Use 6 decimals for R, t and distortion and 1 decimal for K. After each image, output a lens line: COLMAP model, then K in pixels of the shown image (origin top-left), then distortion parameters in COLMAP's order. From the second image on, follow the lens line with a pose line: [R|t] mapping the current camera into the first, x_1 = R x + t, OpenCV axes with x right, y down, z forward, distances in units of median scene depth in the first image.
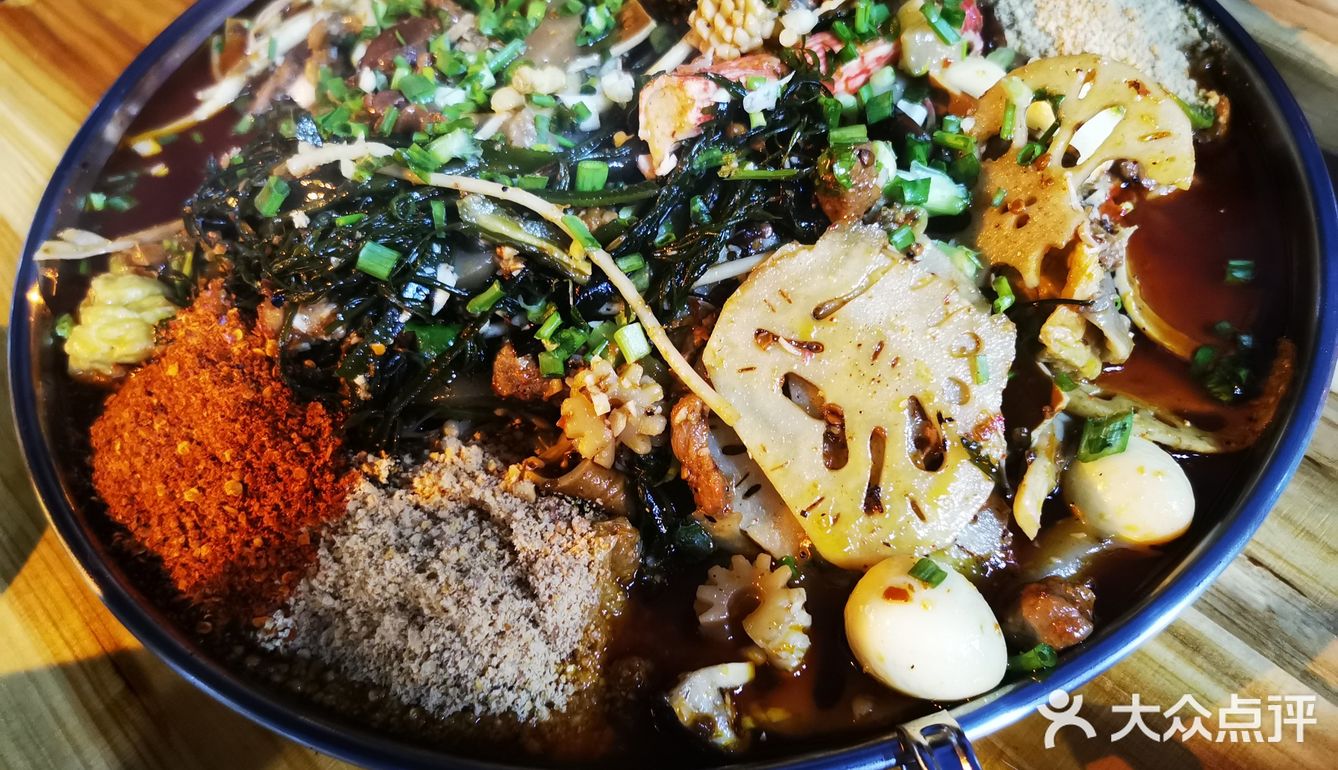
lens RADIAL K [[981.3, 0, 669.0], [0, 981.3, 385.0], [0, 0, 1]] dist [-0.006583, -0.003324]
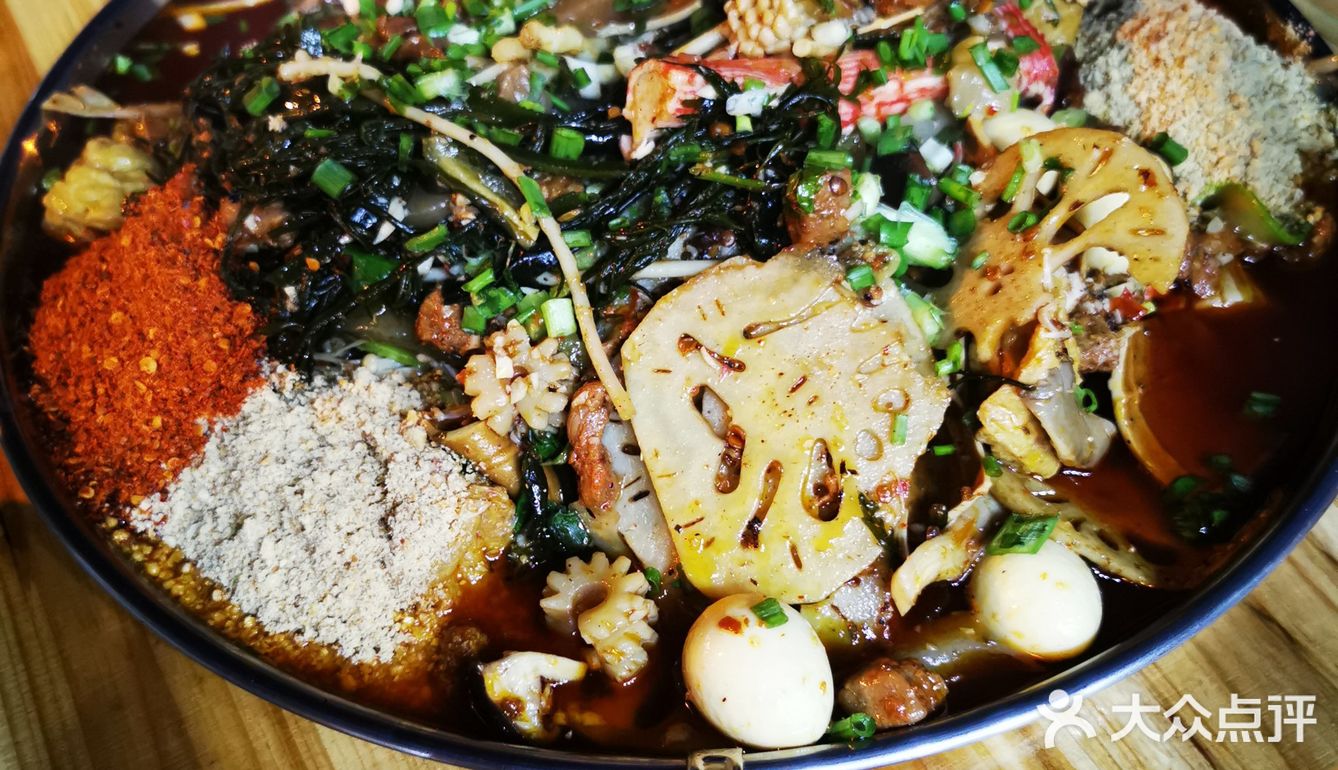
lens RADIAL K [[1268.3, 0, 669.0], [0, 1268.3, 385.0], [0, 0, 1]] dist [-0.012482, -0.001596]
pose [[0.963137, 0.237796, -0.125778, 0.241347], [-0.242349, 0.969940, -0.022001, 0.022879], [0.116765, 0.051672, 0.991814, -0.231132]]
